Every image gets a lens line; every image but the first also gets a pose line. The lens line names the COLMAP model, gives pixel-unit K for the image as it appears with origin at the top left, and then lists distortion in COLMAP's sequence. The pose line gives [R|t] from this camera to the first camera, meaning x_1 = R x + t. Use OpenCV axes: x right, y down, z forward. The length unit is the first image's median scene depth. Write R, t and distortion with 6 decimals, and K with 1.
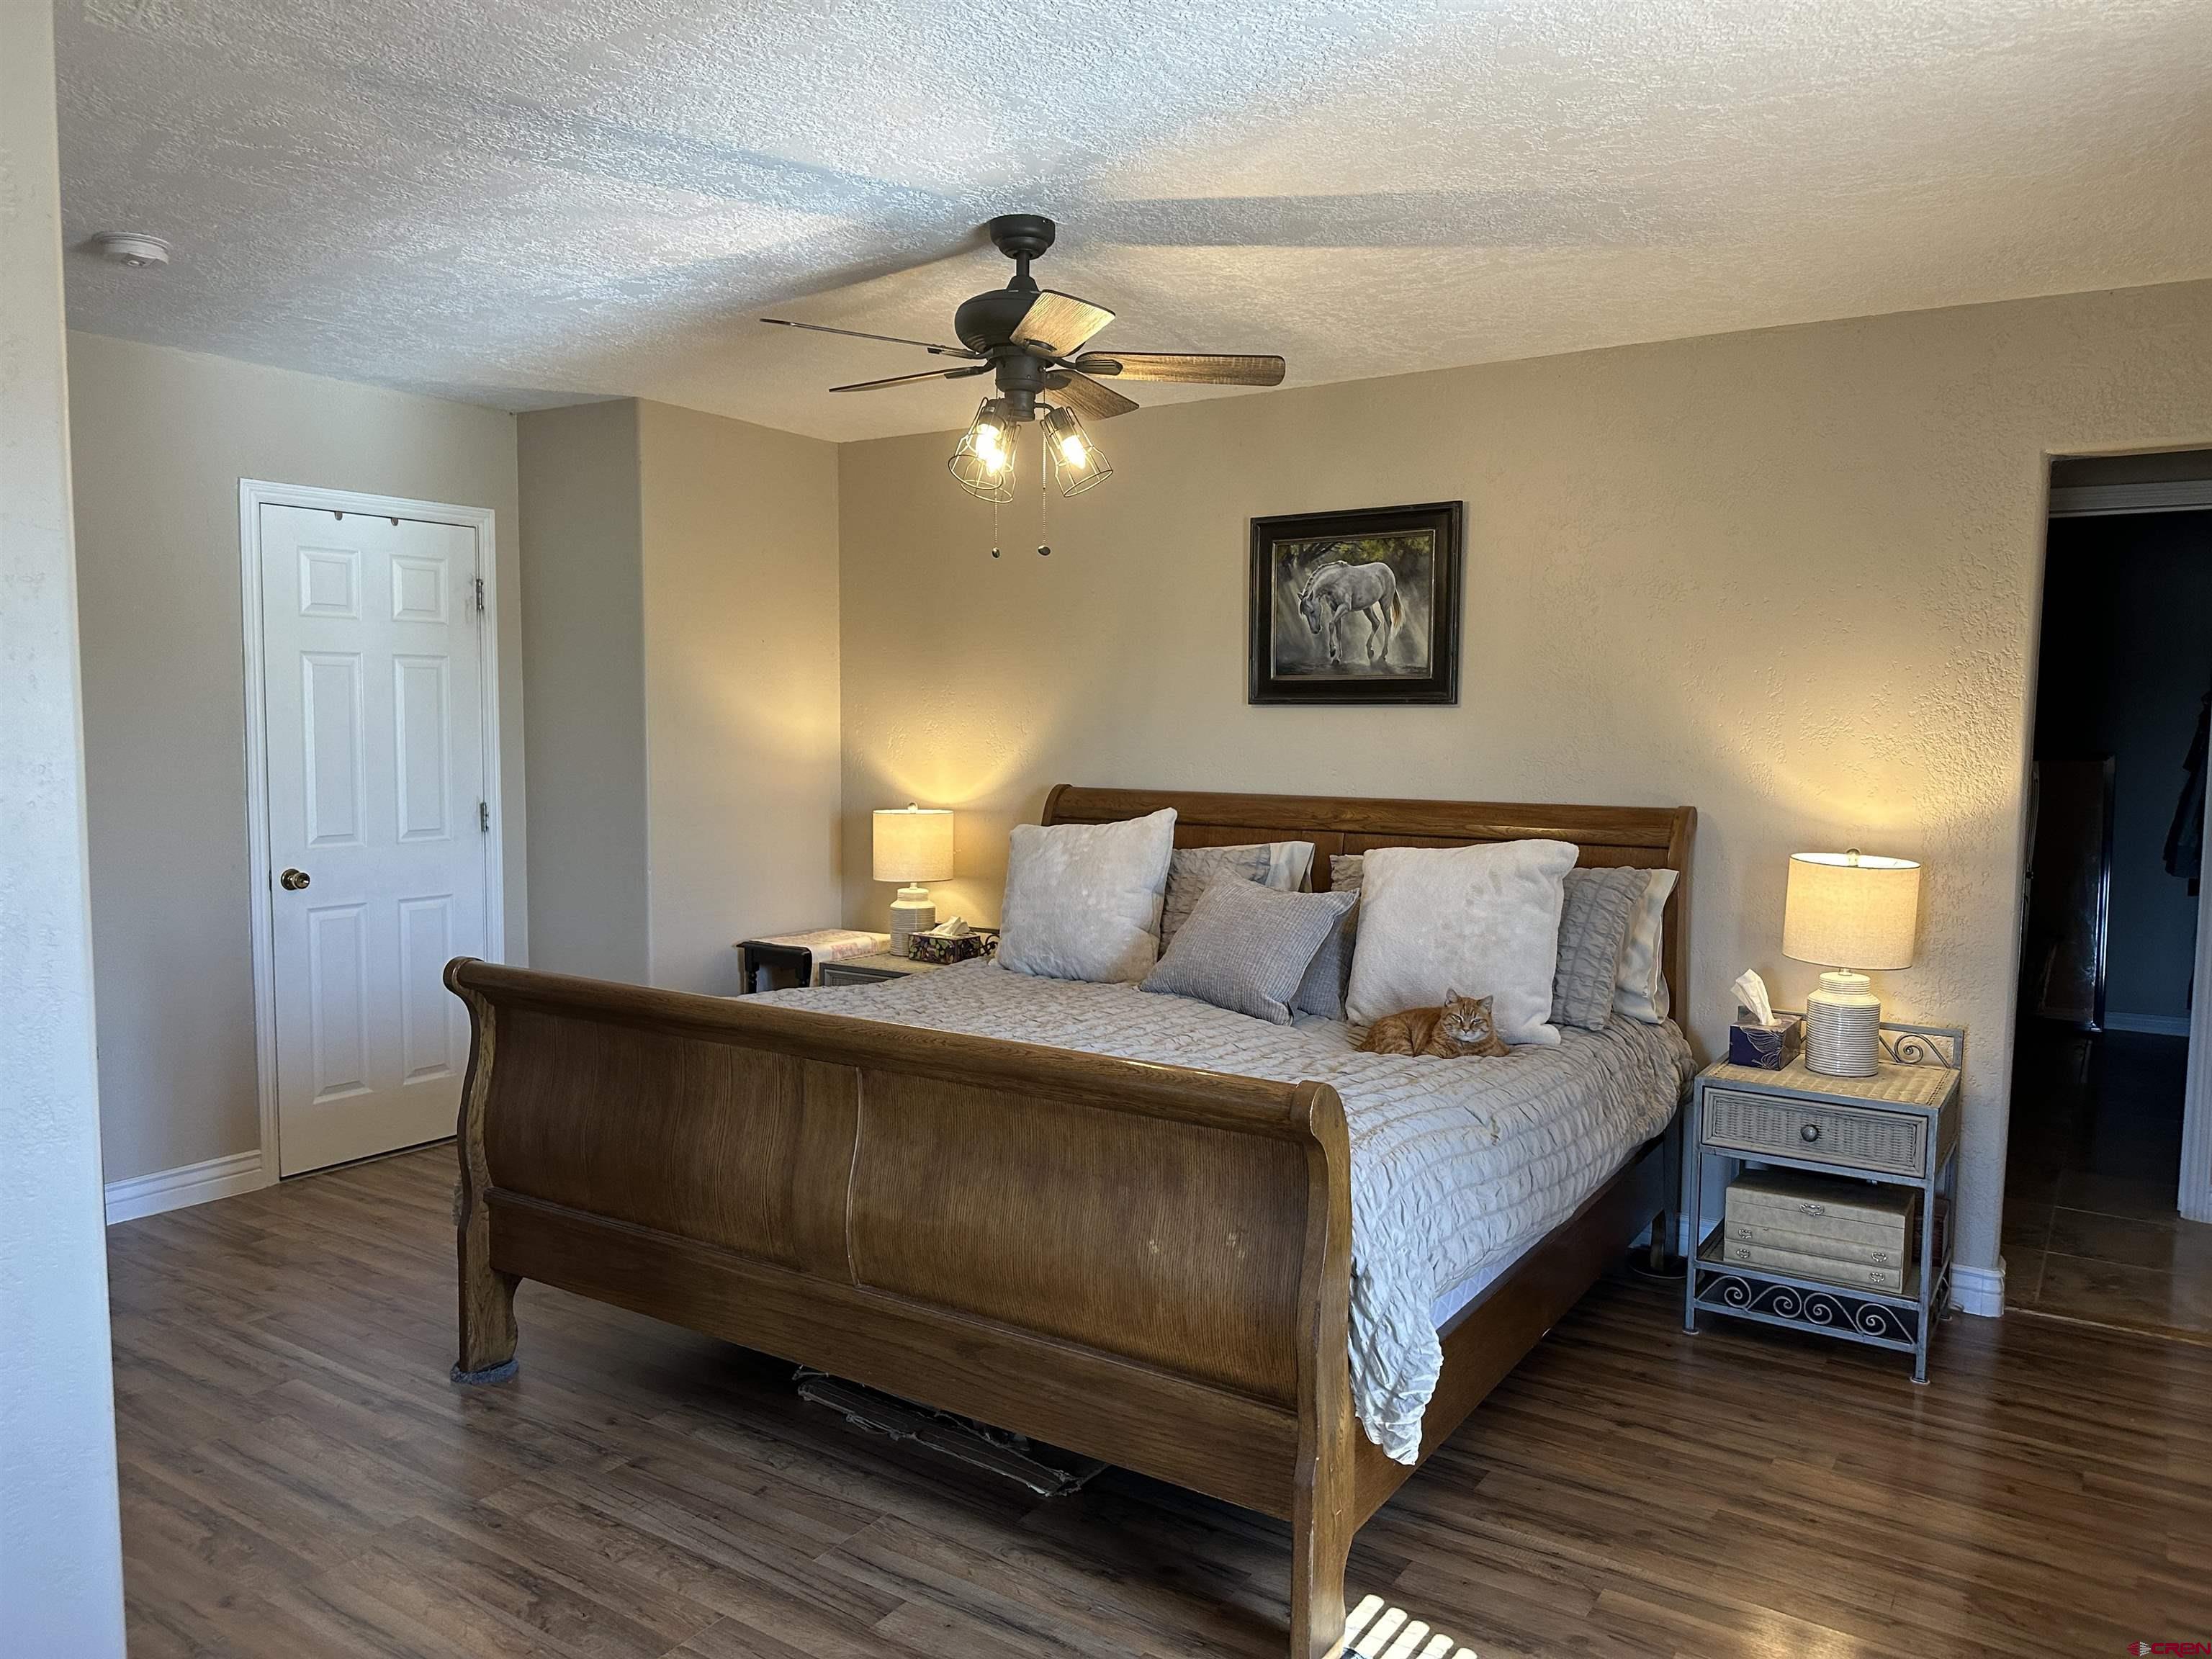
lens RADIAL K [[1542.6, 0, 1119.7], [0, 1542.6, 824.1], [0, 0, 1]] dist [0.182204, -0.334664]
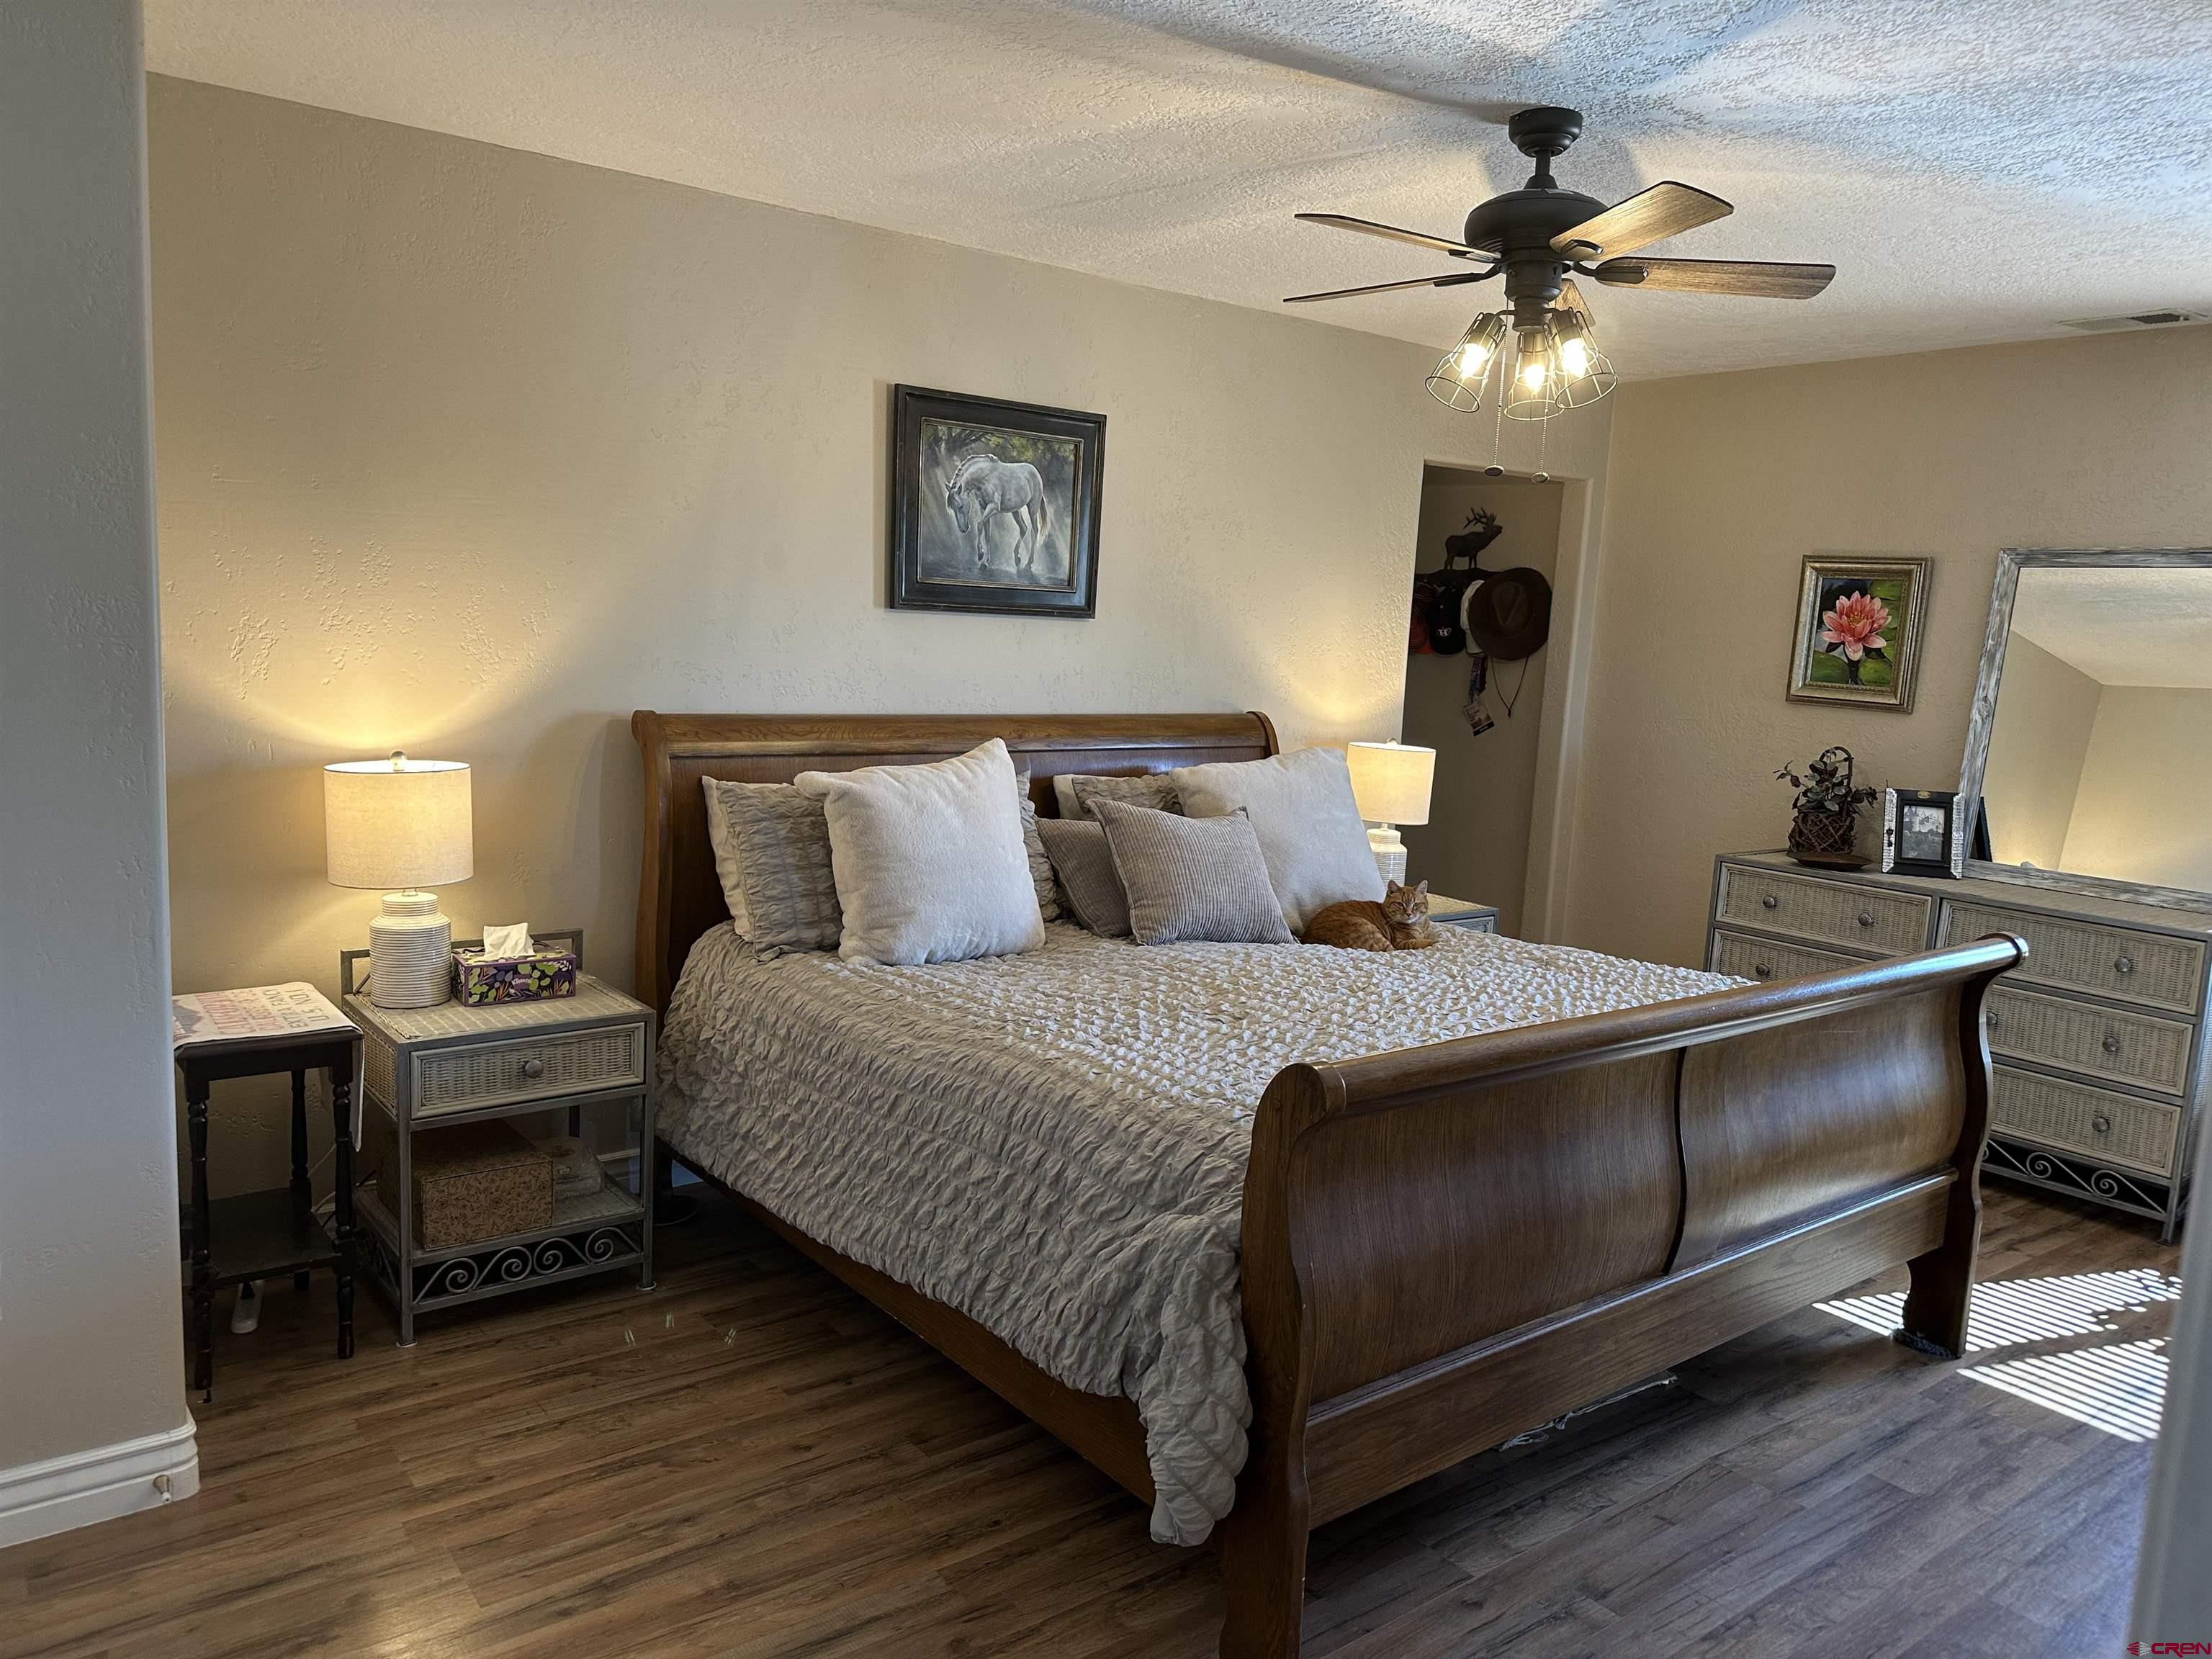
lens RADIAL K [[1541.6, 0, 1086.7], [0, 1541.6, 837.5], [0, 0, 1]] dist [0.117982, -0.162135]
pose [[0.322051, -0.132662, 0.937381, -0.731048], [0.014518, 0.990709, 0.135222, -0.069685], [-0.946611, -0.029939, 0.320985, 0.654378]]
